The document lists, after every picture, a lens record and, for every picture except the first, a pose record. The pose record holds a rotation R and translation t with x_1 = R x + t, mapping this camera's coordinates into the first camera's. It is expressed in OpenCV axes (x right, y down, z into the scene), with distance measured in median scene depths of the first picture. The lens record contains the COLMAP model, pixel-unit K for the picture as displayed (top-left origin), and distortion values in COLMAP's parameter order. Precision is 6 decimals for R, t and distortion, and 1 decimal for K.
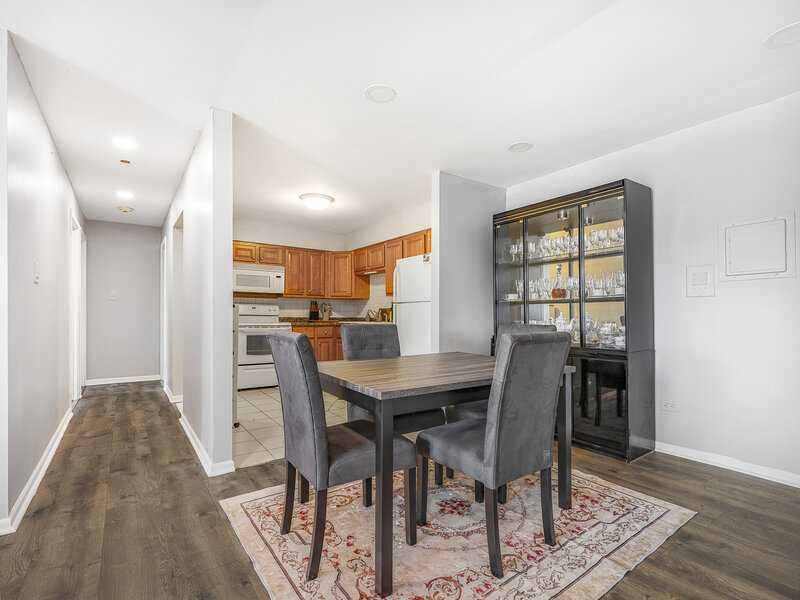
lens RADIAL K [[389.0, 0, 384.5], [0, 389.0, 311.9], [0, 0, 1]] dist [0.000925, -0.000779]
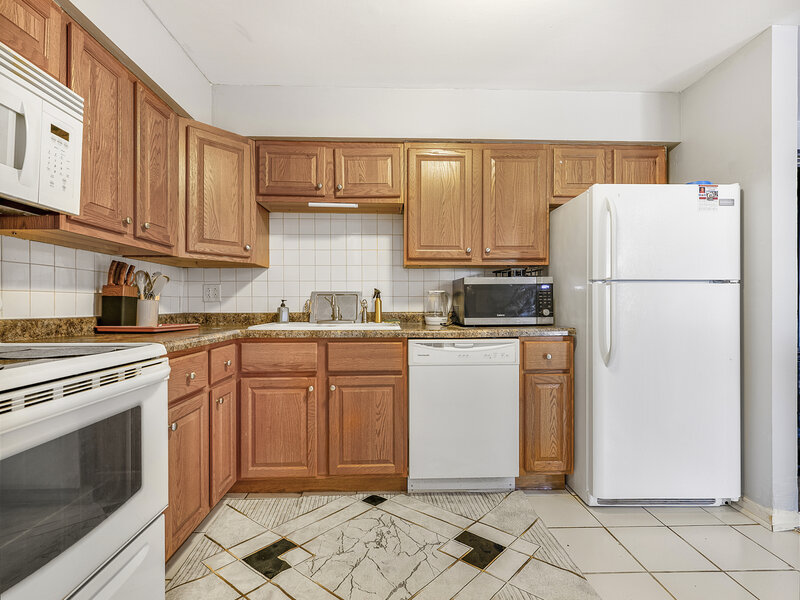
lens RADIAL K [[389.0, 0, 403.9], [0, 389.0, 302.0], [0, 0, 1]] dist [0.000925, -0.000779]
pose [[0.532895, 0.001030, 0.846181, -0.332261], [-0.007790, 0.999963, 0.003688, 0.000388], [-0.846146, -0.008557, 0.532883, 0.684854]]
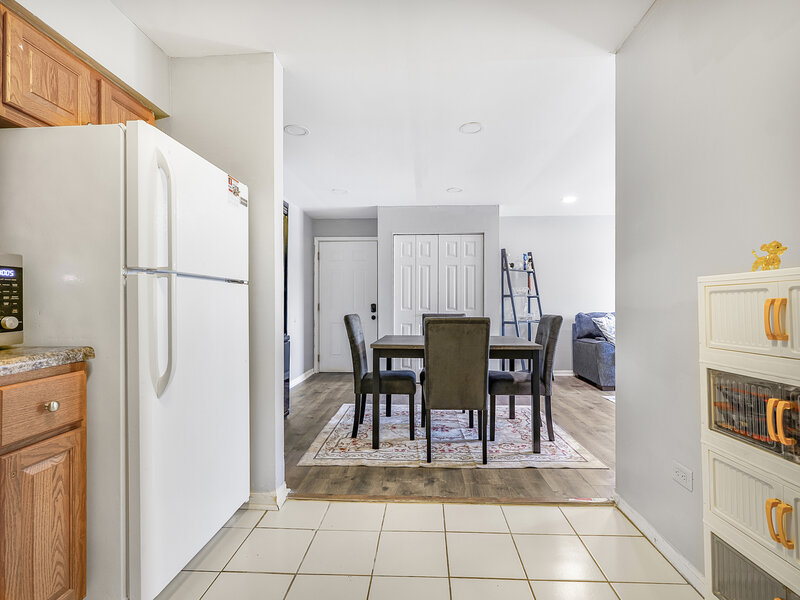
lens RADIAL K [[389.0, 0, 401.3], [0, 389.0, 302.8], [0, 0, 1]] dist [0.000925, -0.000779]
pose [[-0.796120, 0.001835, 0.605136, -0.213115], [-0.004664, 0.999947, -0.009168, 0.001683], [-0.605121, -0.010121, -0.796069, 0.803589]]
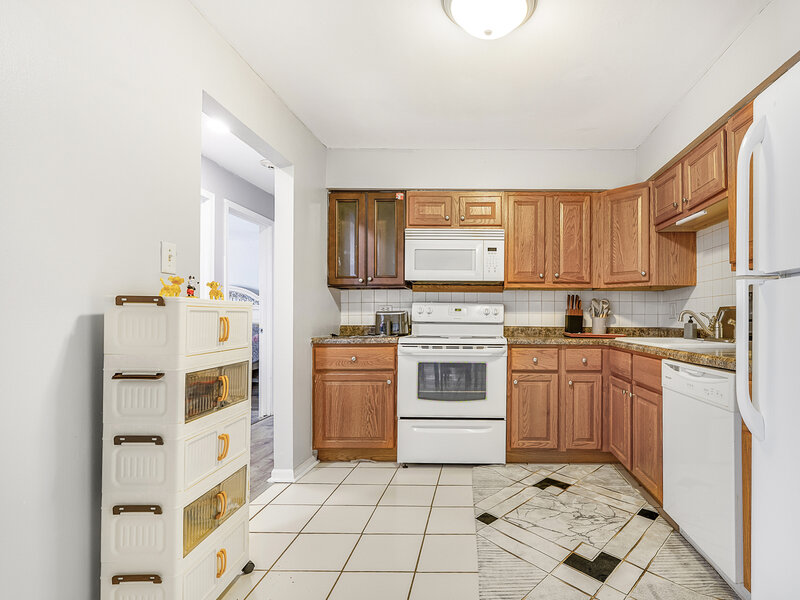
lens RADIAL K [[416.0, 0, 475.6], [0, 416.0, 316.1], [0, 0, 1]] dist [0.001986, -0.000297]
pose [[0.823563, -0.005287, -0.567200, 0.023678], [0.006144, 0.999981, -0.000401, -0.000735], [0.567192, -0.003155, 0.823580, 0.498293]]
